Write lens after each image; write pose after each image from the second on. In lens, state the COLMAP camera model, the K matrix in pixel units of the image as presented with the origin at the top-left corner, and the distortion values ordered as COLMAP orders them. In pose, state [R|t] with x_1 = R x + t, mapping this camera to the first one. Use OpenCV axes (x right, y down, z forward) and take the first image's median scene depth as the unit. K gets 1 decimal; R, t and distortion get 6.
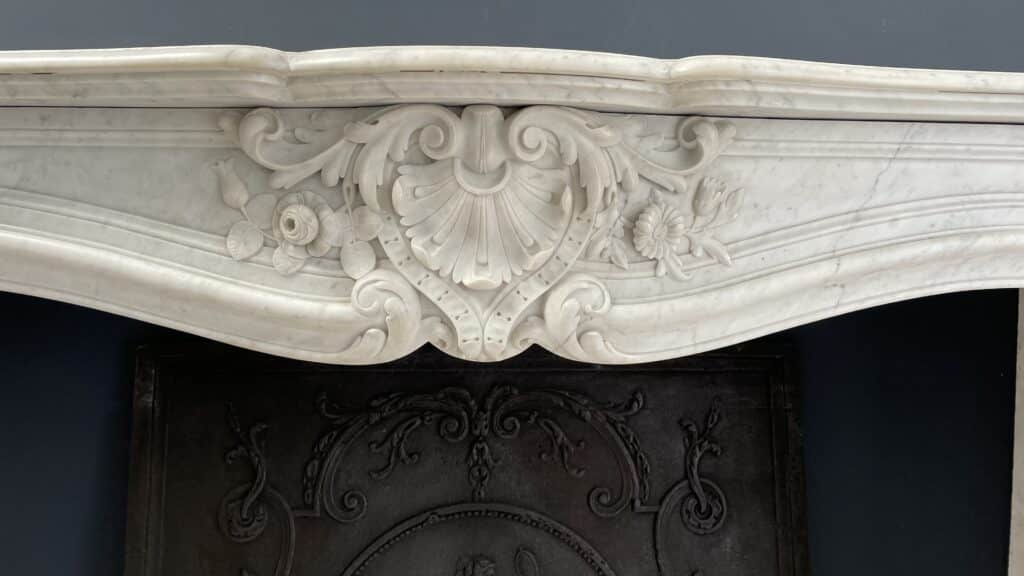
lens RADIAL K [[780.6, 0, 512.0], [0, 780.6, 277.8], [0, 0, 1]] dist [0.091905, -0.138014]
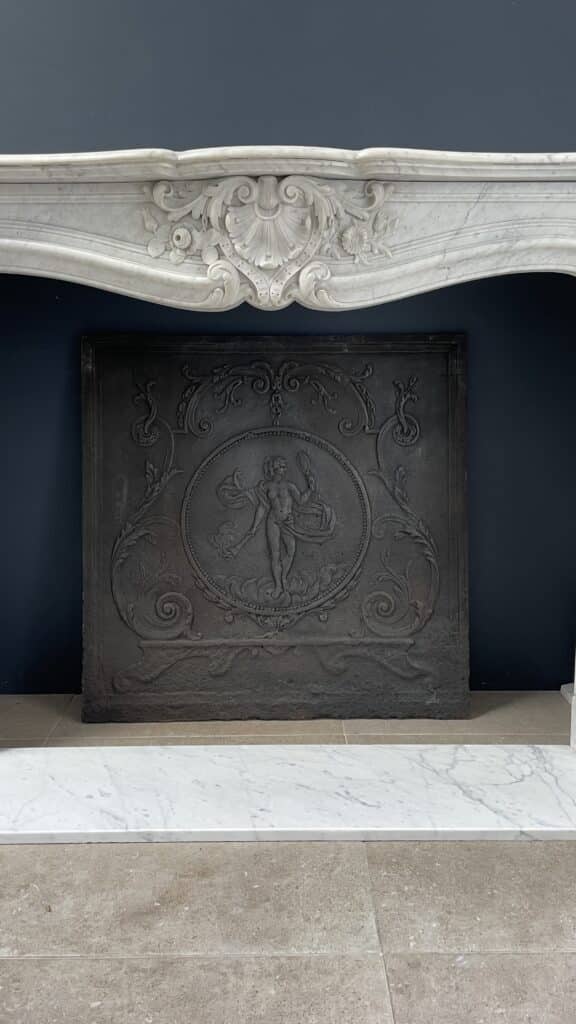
lens RADIAL K [[775.1, 0, 290.8], [0, 775.1, 504.3], [0, 0, 1]] dist [0.097472, -0.138158]
pose [[0.998437, -0.003300, -0.055799, 0.133281], [0.009721, 0.993295, 0.115198, 0.392980], [0.055045, -0.115560, 0.991774, -1.127200]]
